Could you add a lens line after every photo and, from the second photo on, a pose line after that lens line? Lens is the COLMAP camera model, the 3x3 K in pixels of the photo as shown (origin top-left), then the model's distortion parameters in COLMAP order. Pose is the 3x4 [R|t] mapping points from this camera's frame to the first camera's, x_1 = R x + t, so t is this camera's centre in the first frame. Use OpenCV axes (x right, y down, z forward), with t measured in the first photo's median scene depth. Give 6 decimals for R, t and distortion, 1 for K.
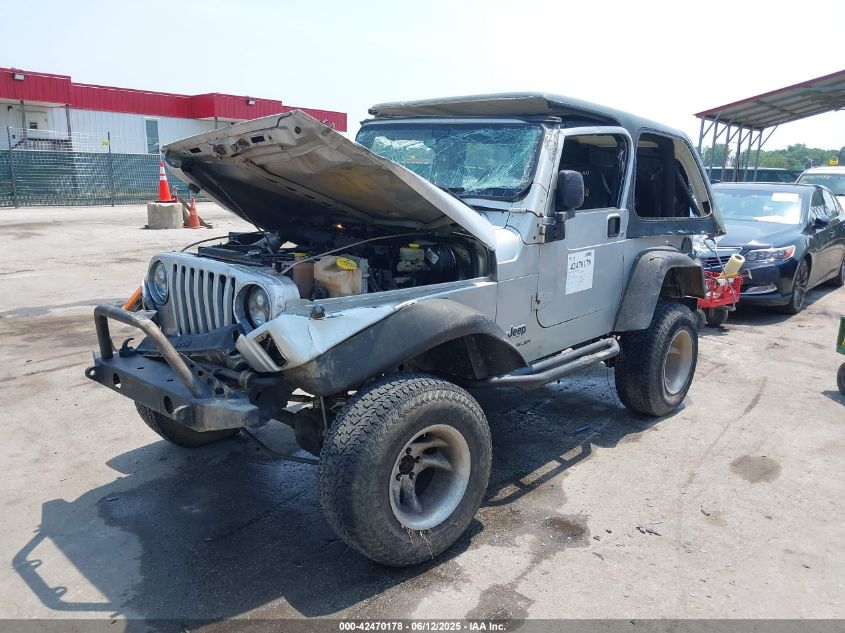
lens RADIAL K [[671.1, 0, 419.3], [0, 671.1, 314.3], [0, 0, 1]] dist [0.000023, 0.001618]
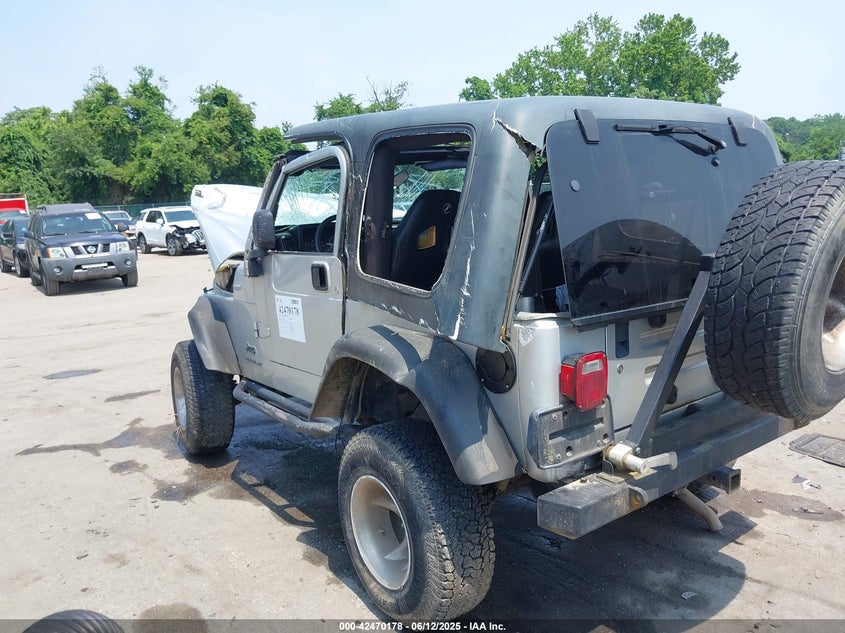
lens RADIAL K [[689.7, 0, 422.5], [0, 689.7, 316.5], [0, 0, 1]] dist [-0.005319, -0.003085]
pose [[-0.196559, 0.154274, -0.968279, 1.196661], [-0.156563, 0.969934, 0.186320, -0.289260], [0.967911, 0.188219, -0.166496, 1.427965]]
